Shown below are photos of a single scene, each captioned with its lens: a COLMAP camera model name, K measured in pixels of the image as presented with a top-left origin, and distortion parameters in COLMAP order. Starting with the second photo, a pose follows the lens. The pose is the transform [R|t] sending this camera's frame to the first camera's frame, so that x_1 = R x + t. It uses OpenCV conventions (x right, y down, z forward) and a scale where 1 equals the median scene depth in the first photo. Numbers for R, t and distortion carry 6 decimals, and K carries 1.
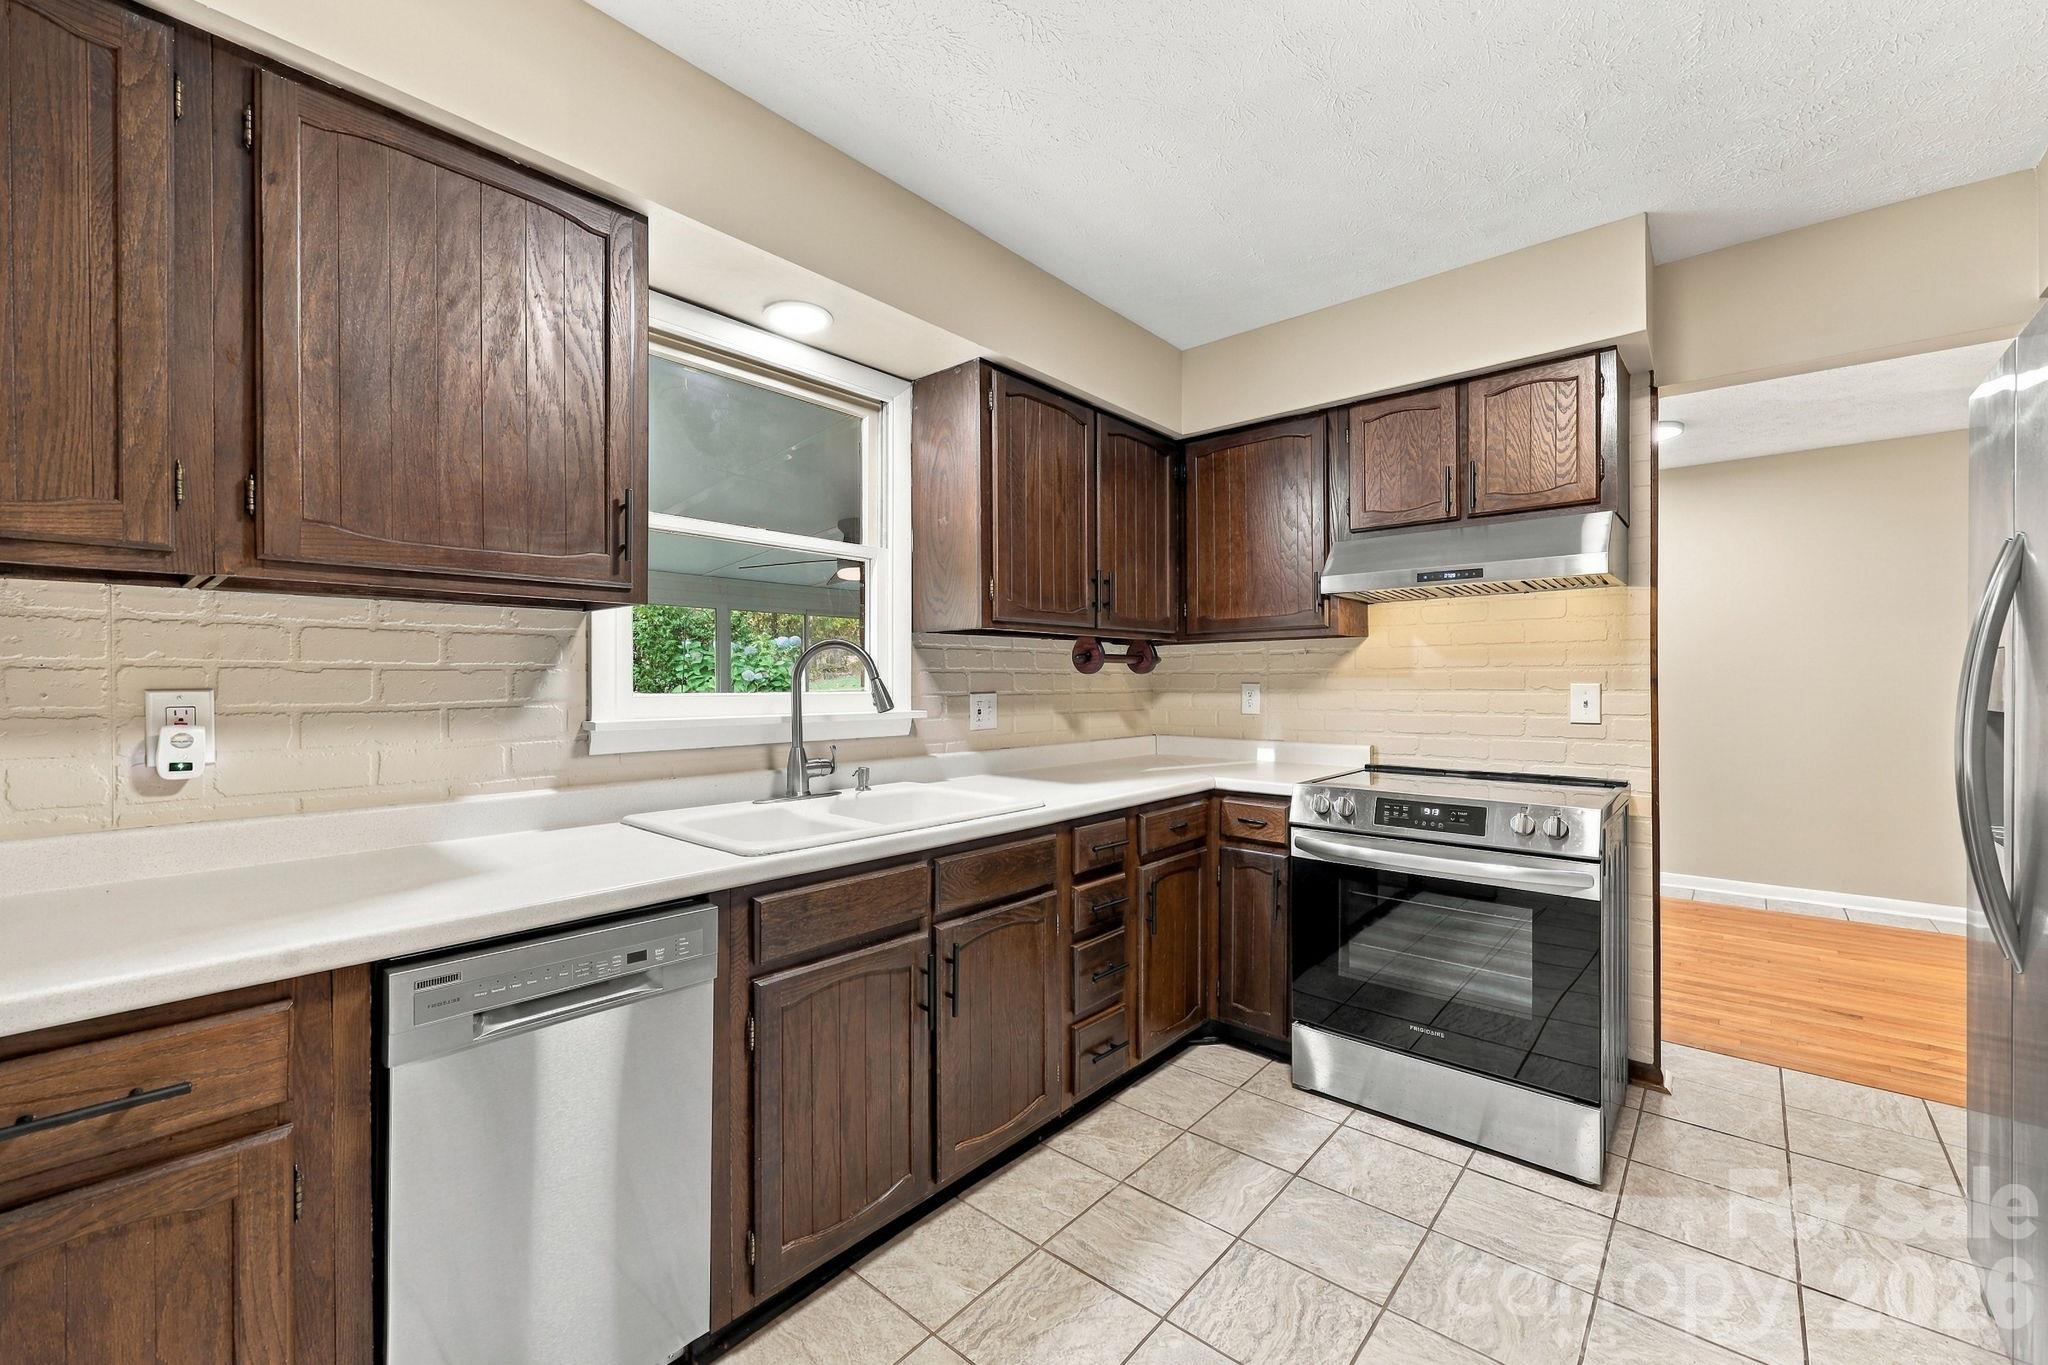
lens RADIAL K [[822.5, 0, 1032.5], [0, 822.5, 685.8], [0, 0, 1]] dist [-0.009085, 0.000539]
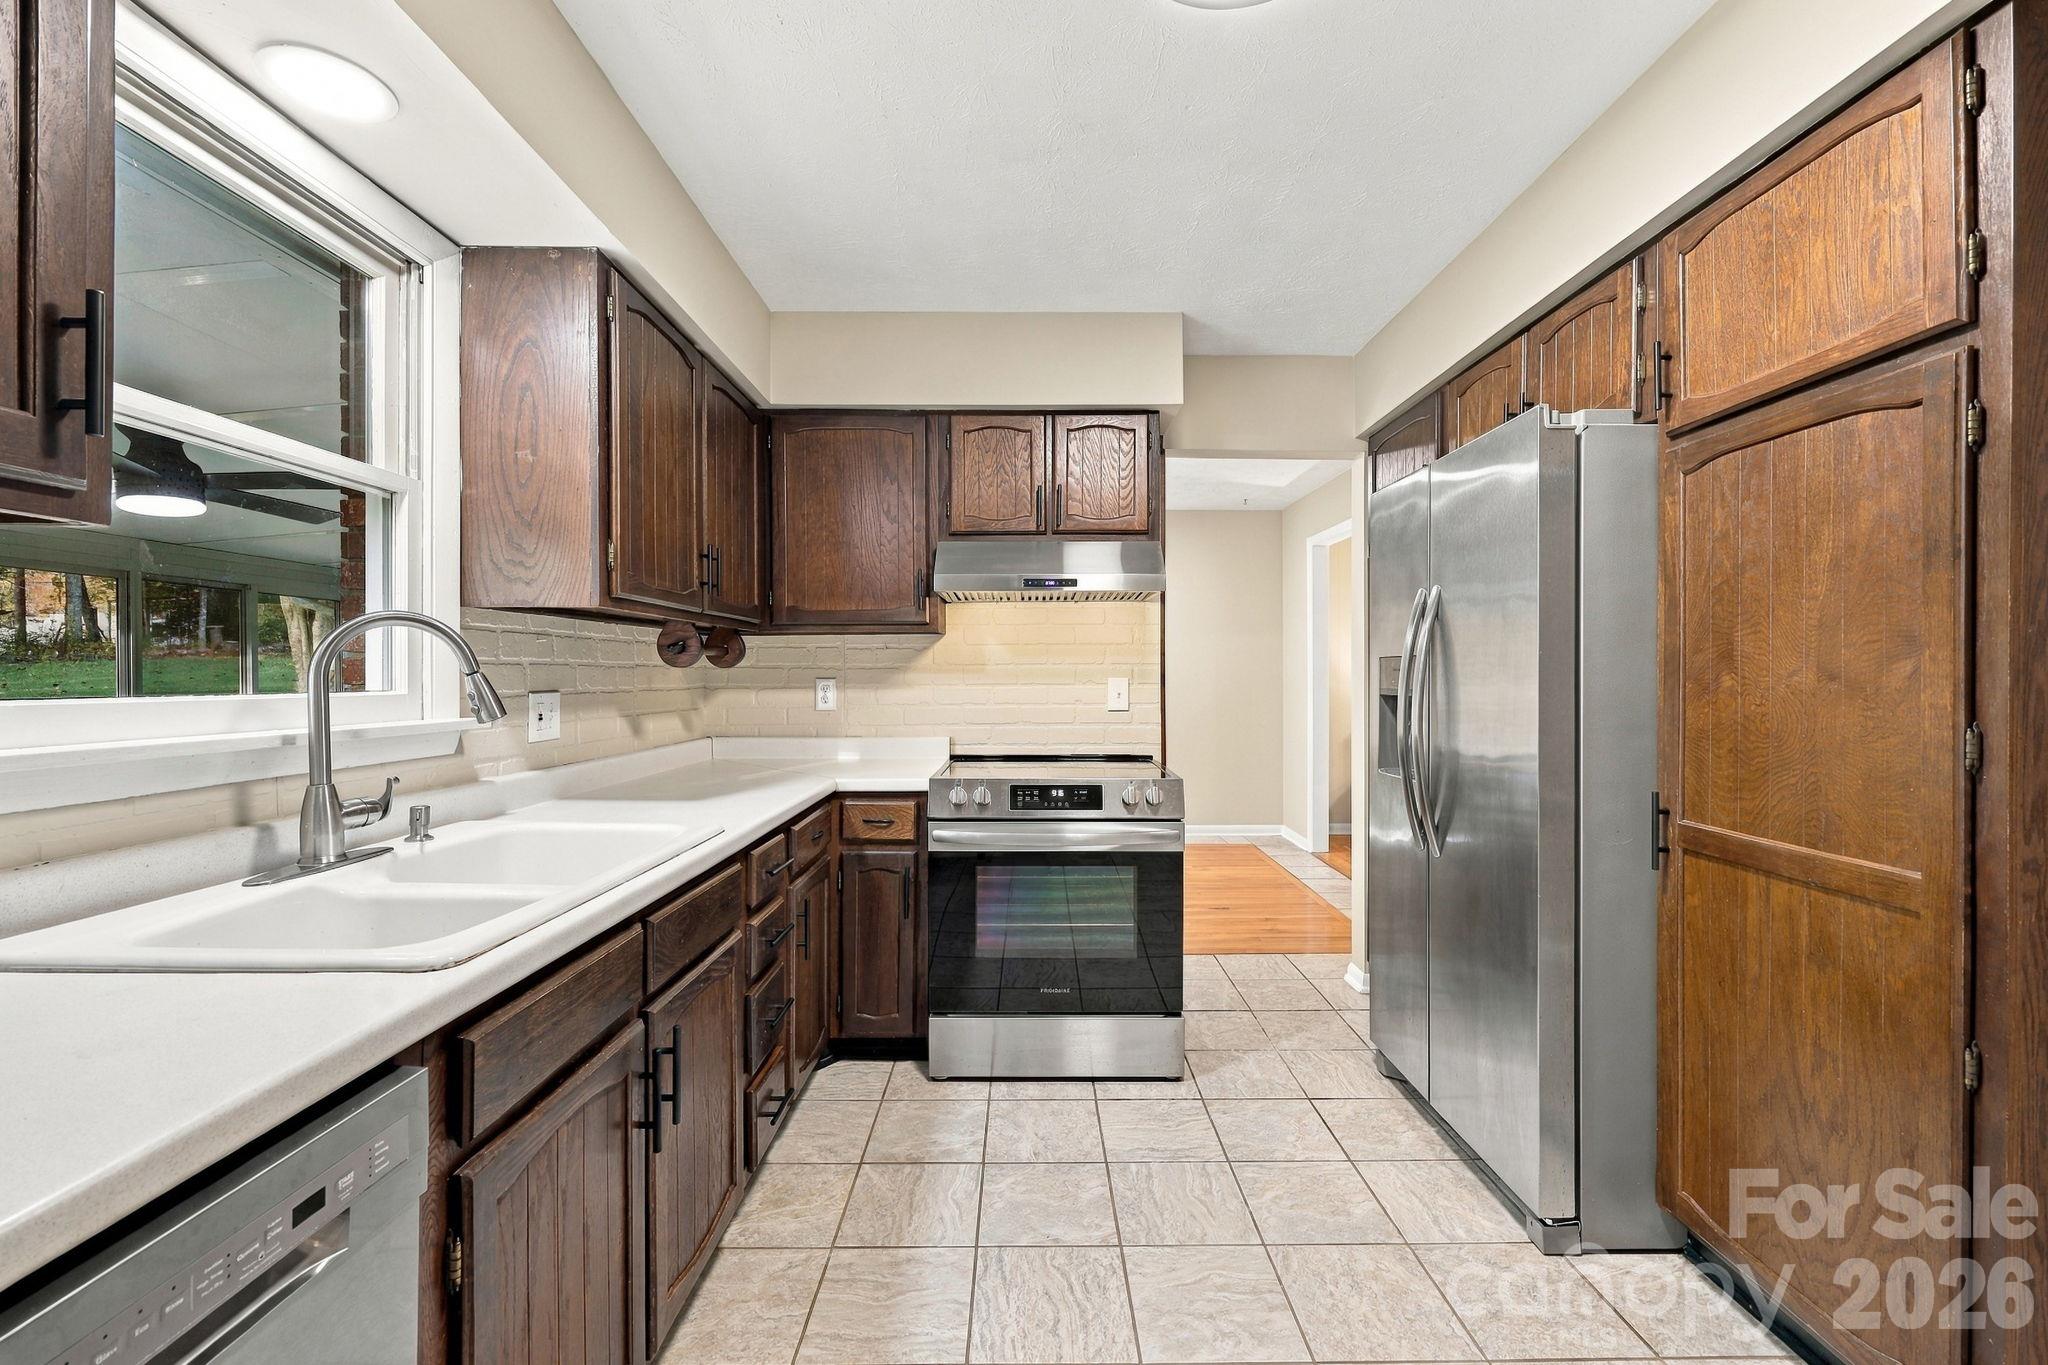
lens RADIAL K [[822.5, 0, 1037.7], [0, 822.5, 678.4], [0, 0, 1]] dist [-0.009085, 0.000539]
pose [[0.748459, -0.001026, 0.663180, -0.259101], [0.002555, 0.999996, -0.001337, -0.001486], [-0.663176, 0.002694, 0.748459, 0.166032]]
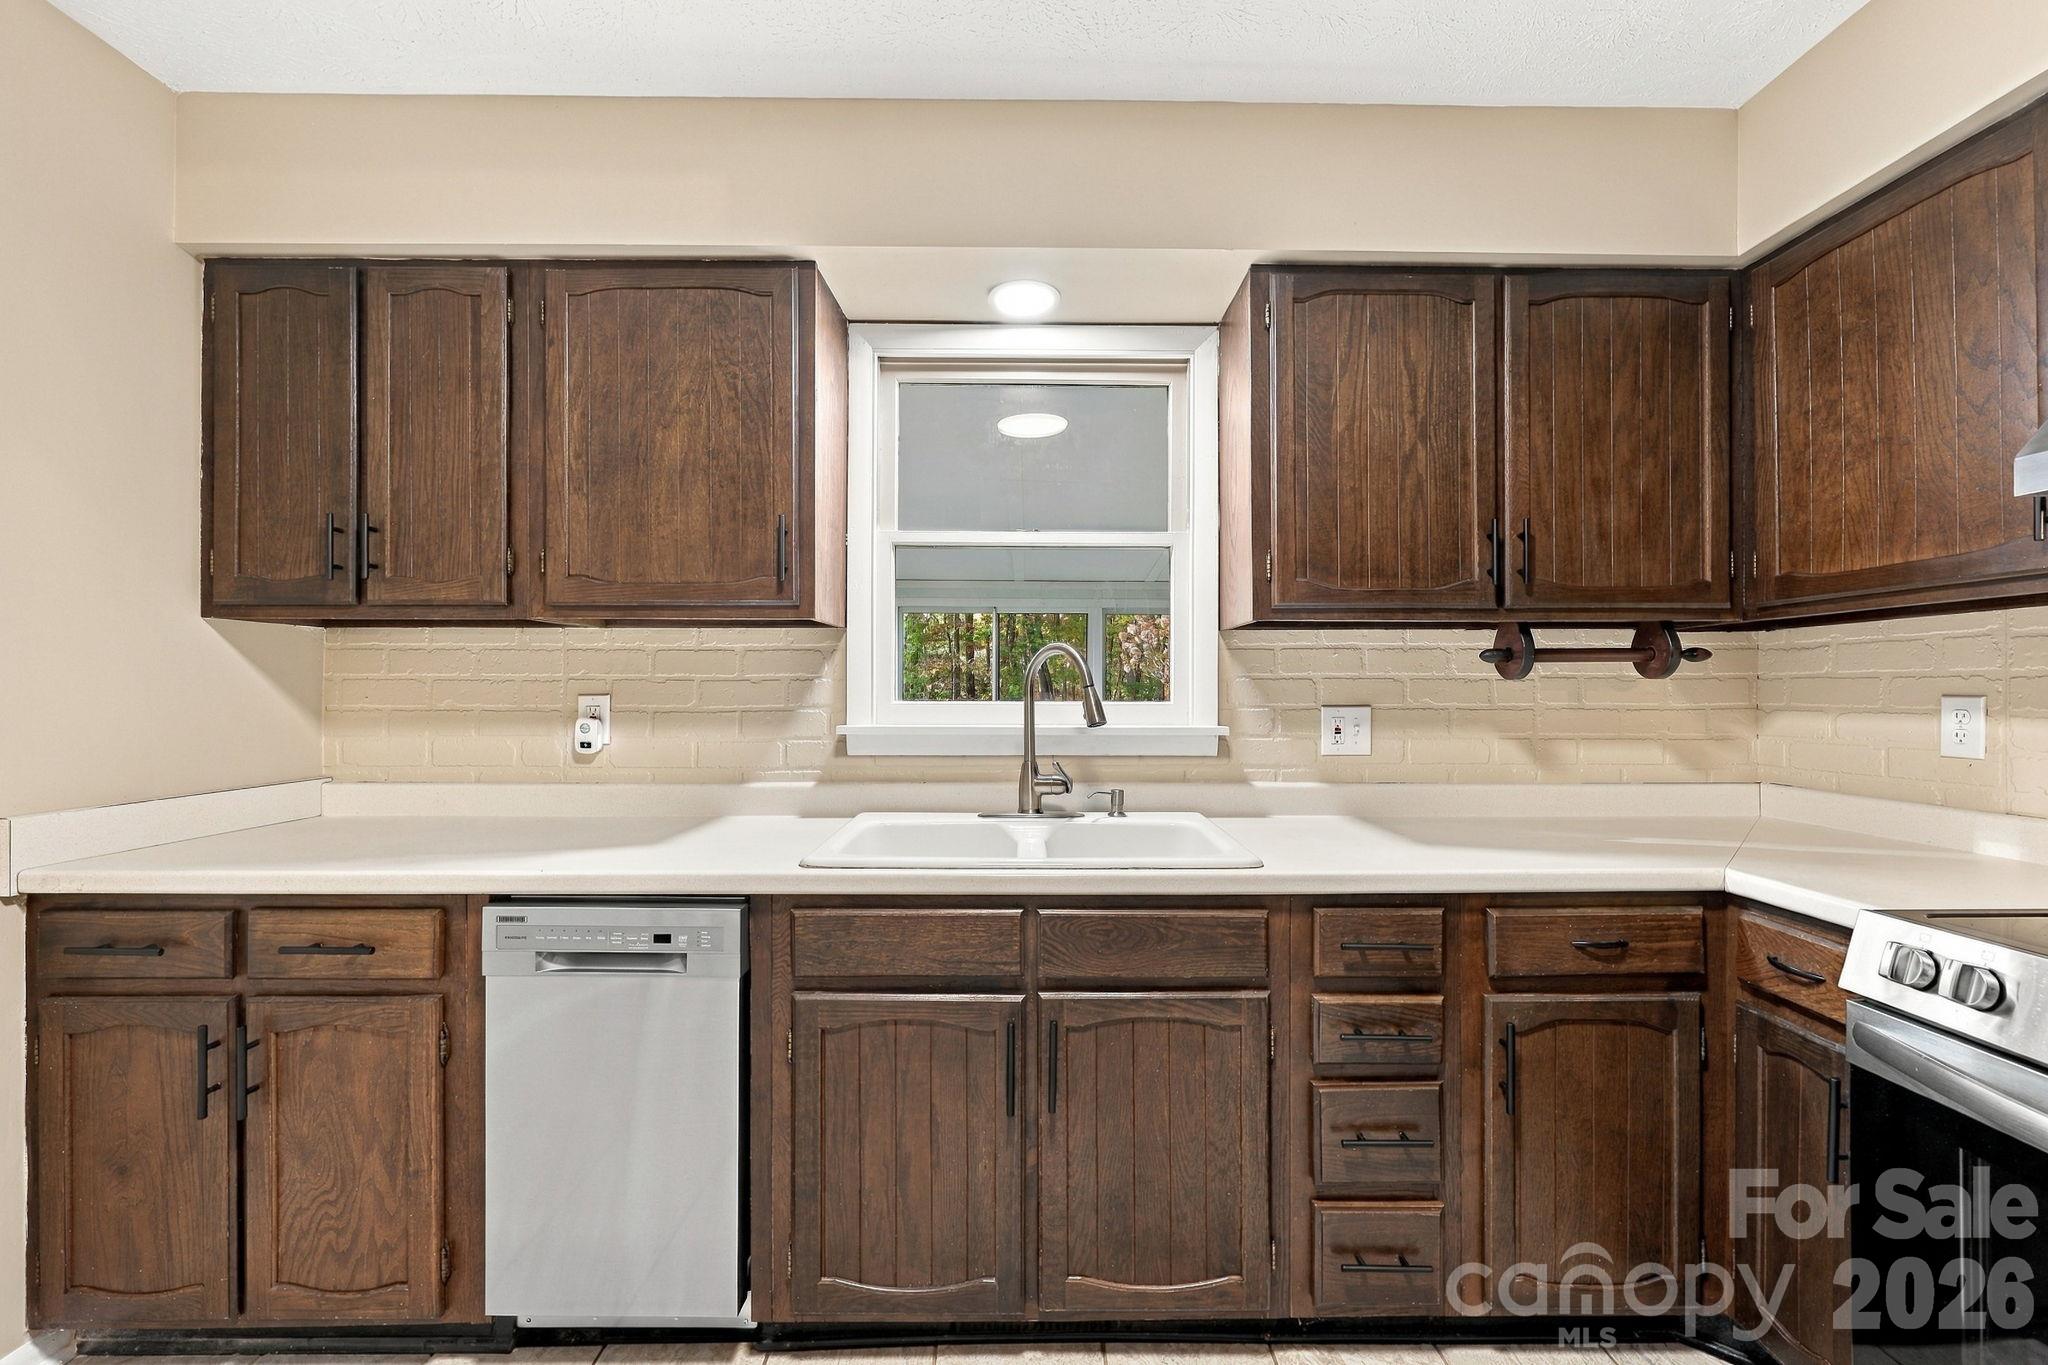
lens RADIAL K [[822.5, 0, 1035.7], [0, 822.5, 688.9], [0, 0, 1]] dist [-0.009085, 0.000539]
pose [[0.663197, 0.002275, -0.748441, 0.369489], [-0.005569, 0.999983, -0.001895, -0.004556], [0.748424, 0.005425, 0.663198, 0.346342]]
